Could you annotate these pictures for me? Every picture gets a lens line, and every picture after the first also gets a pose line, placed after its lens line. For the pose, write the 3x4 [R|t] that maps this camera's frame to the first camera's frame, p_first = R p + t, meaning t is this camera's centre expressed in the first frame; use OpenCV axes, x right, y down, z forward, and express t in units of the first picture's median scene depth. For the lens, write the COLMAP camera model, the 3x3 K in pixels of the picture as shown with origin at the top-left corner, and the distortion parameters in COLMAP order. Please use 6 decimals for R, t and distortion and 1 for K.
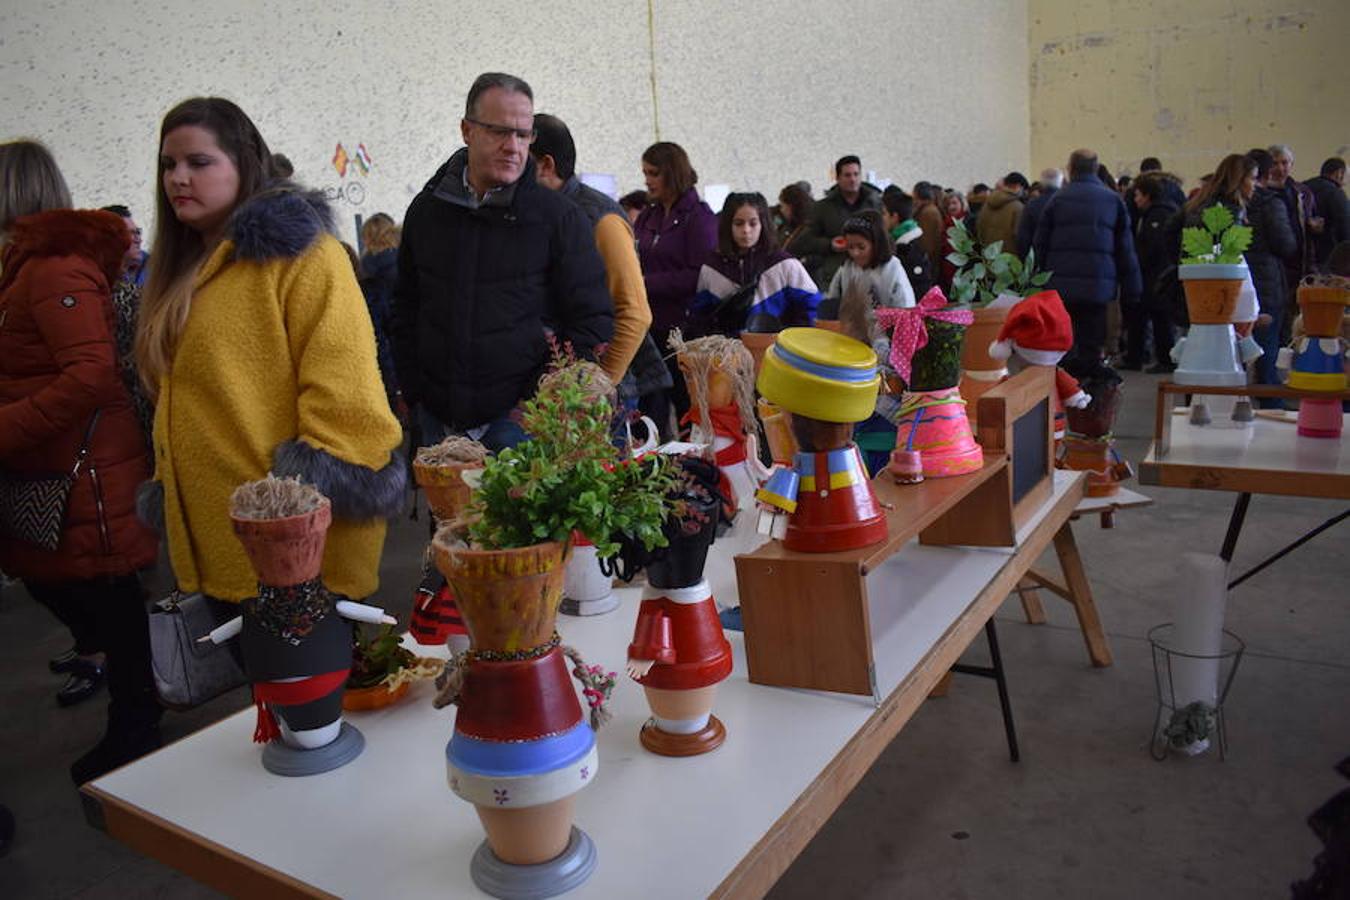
lens RADIAL K [[1050.1, 0, 680.3], [0, 1050.1, 451.8], [0, 0, 1]] dist [-0.092434, 0.015878]
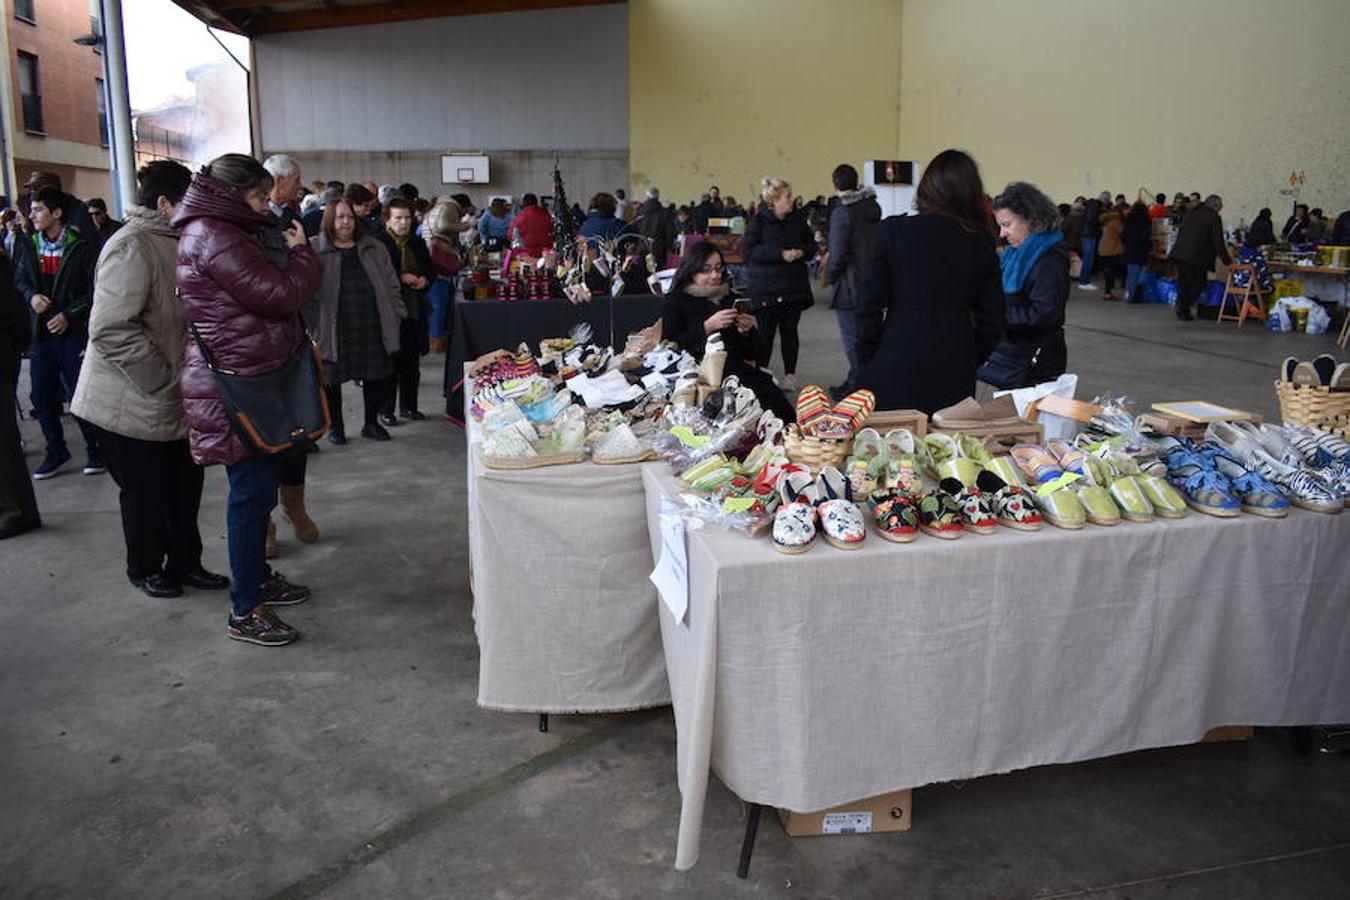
lens RADIAL K [[1050.1, 0, 680.6], [0, 1050.1, 457.3], [0, 0, 1]] dist [-0.092434, 0.015878]
pose [[-0.738182, 0.219710, -0.637821, 1.474054], [-0.086825, 0.906671, 0.412807, -0.331463], [0.668991, 0.360106, -0.650211, 1.104016]]
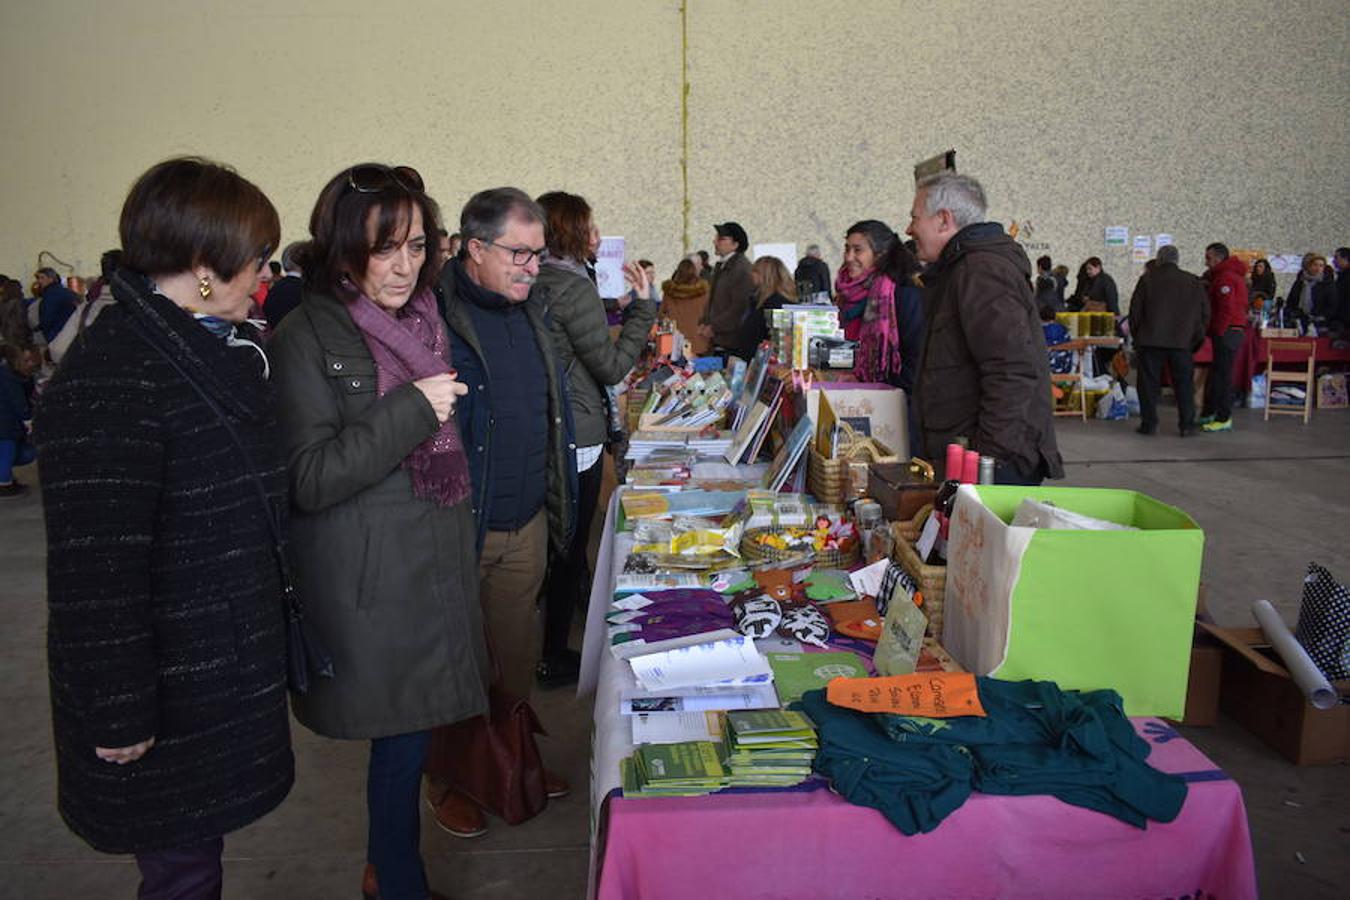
lens RADIAL K [[1050.1, 0, 676.0], [0, 1050.1, 438.6], [0, 0, 1]] dist [-0.092434, 0.015878]
pose [[0.576382, 0.180675, -0.796957, 0.930834], [-0.193650, 0.977672, 0.081591, -0.111047], [0.793904, 0.107304, 0.598500, 0.217676]]
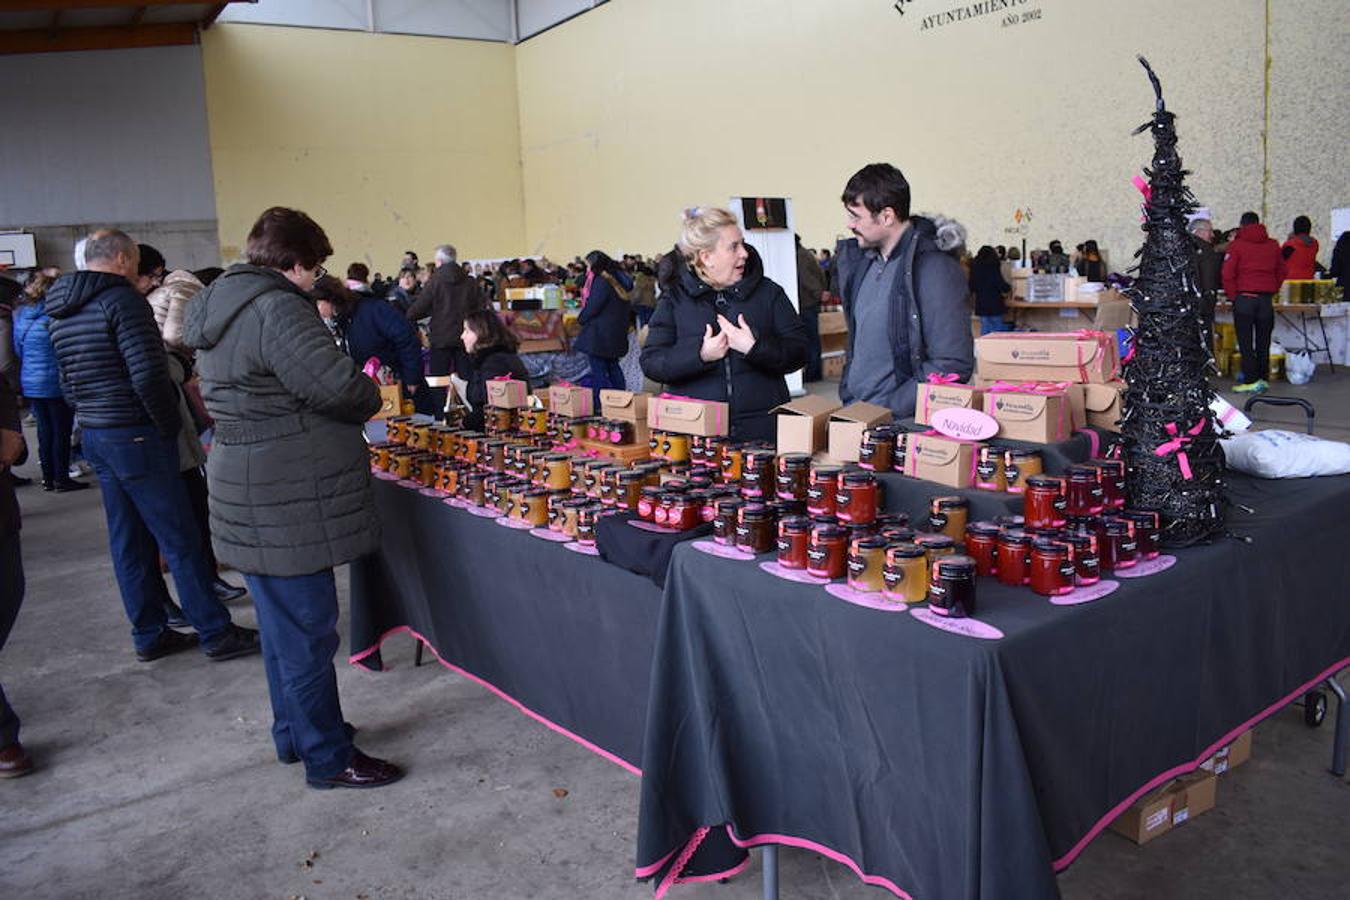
lens RADIAL K [[1050.1, 0, 673.0], [0, 1050.1, 451.9], [0, 0, 1]] dist [-0.092434, 0.015878]
pose [[-0.402055, 0.239533, -0.883728, 1.349566], [-0.115367, 0.944229, 0.308418, -0.249340], [0.908318, 0.225955, -0.351998, 0.746662]]
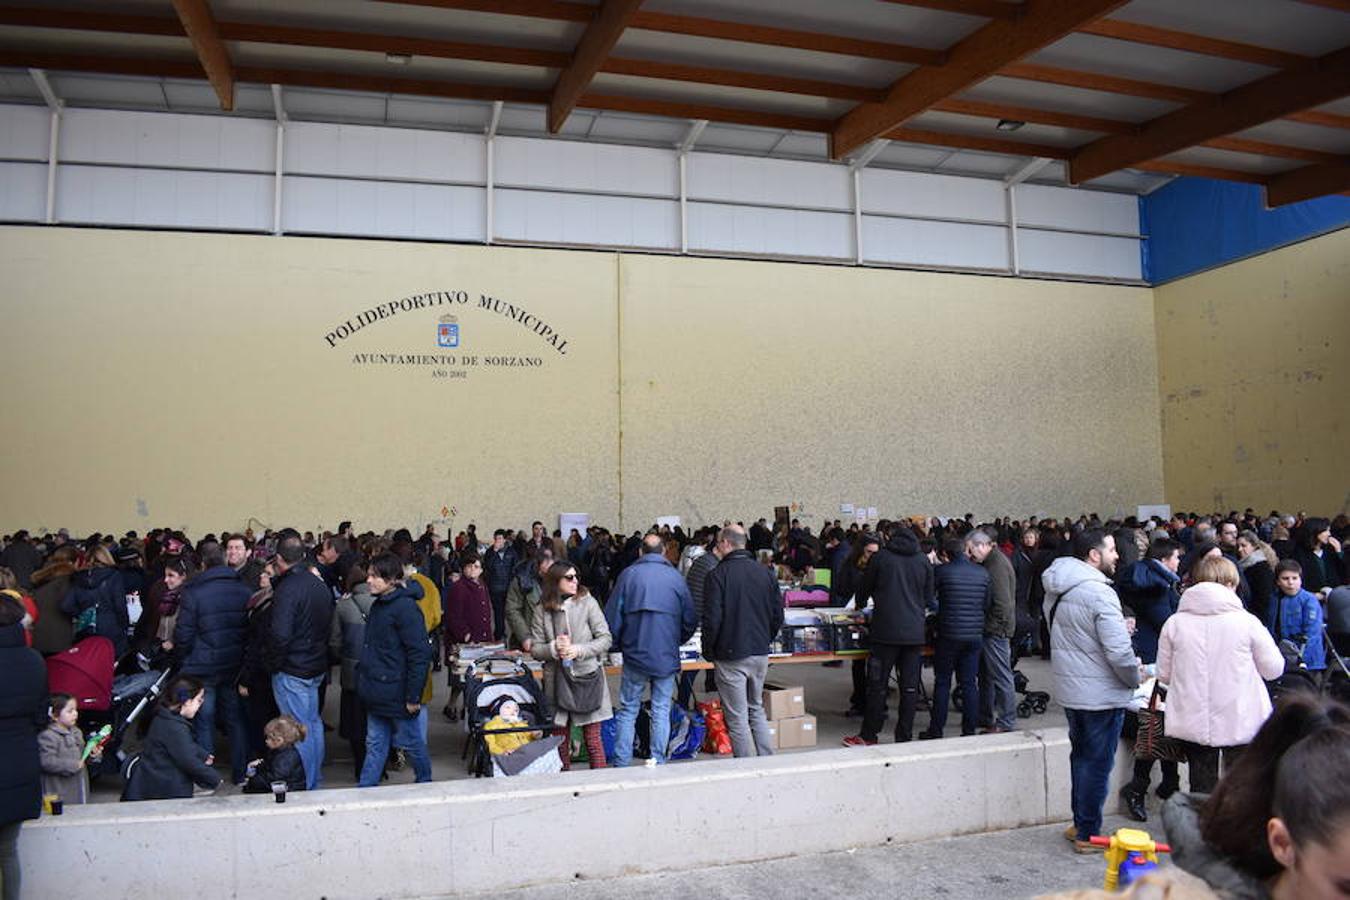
lens RADIAL K [[1050.1, 0, 675.1], [0, 1050.1, 449.6], [0, 0, 1]] dist [-0.092434, 0.015878]
pose [[0.736984, 0.003042, -0.675903, 1.477062], [-0.168504, 0.969244, -0.179369, -0.001523], [0.654569, 0.246085, 0.714830, -0.567708]]
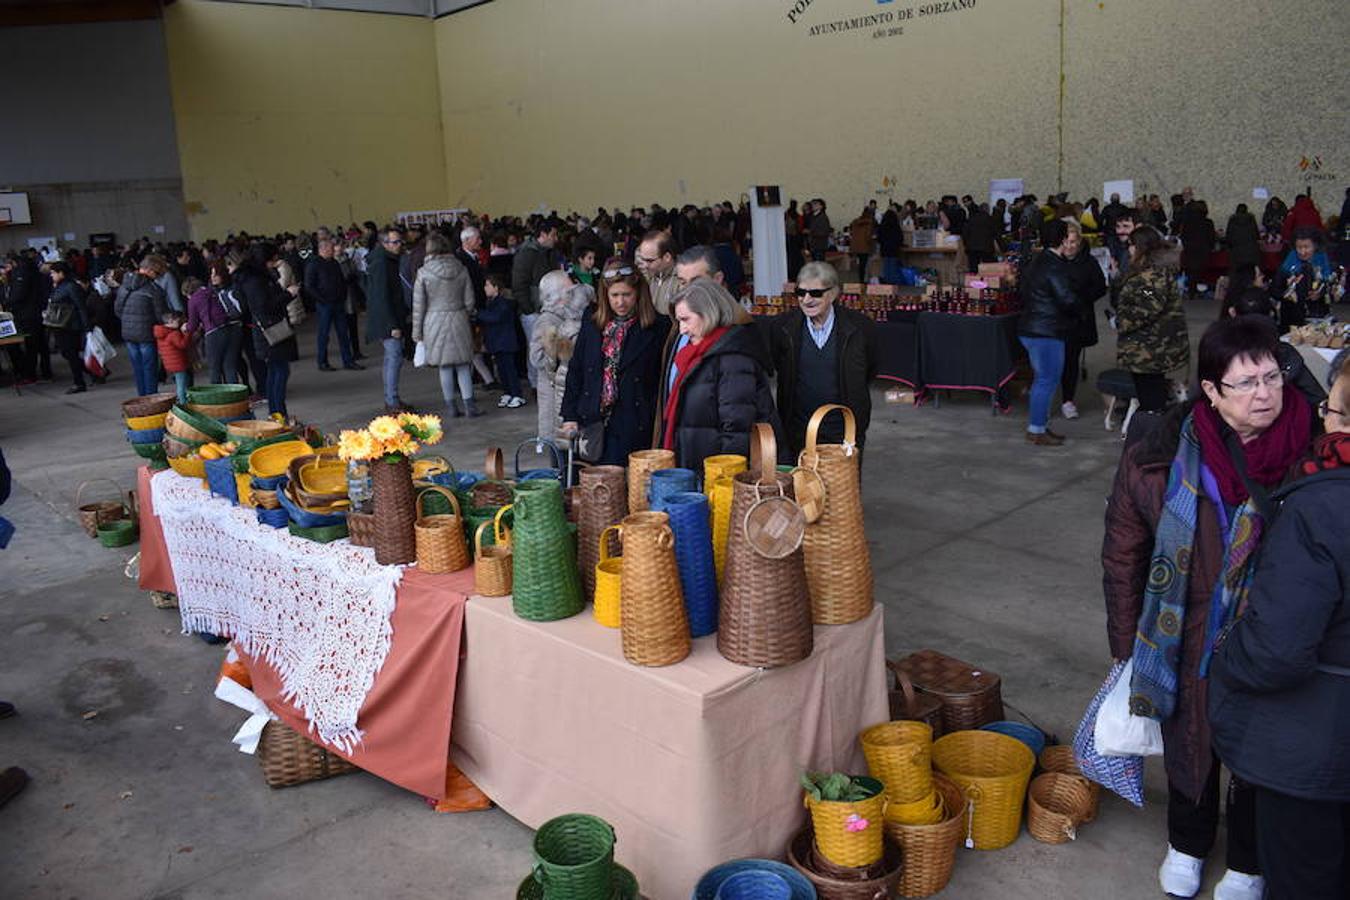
lens RADIAL K [[1050.1, 0, 669.3], [0, 1050.1, 450.5], [0, 0, 1]] dist [-0.092434, 0.015878]
pose [[-0.251601, 0.297264, -0.921049, 1.838109], [-0.134452, 0.931699, 0.337430, -0.303335], [0.958446, 0.208735, -0.194449, 0.696292]]
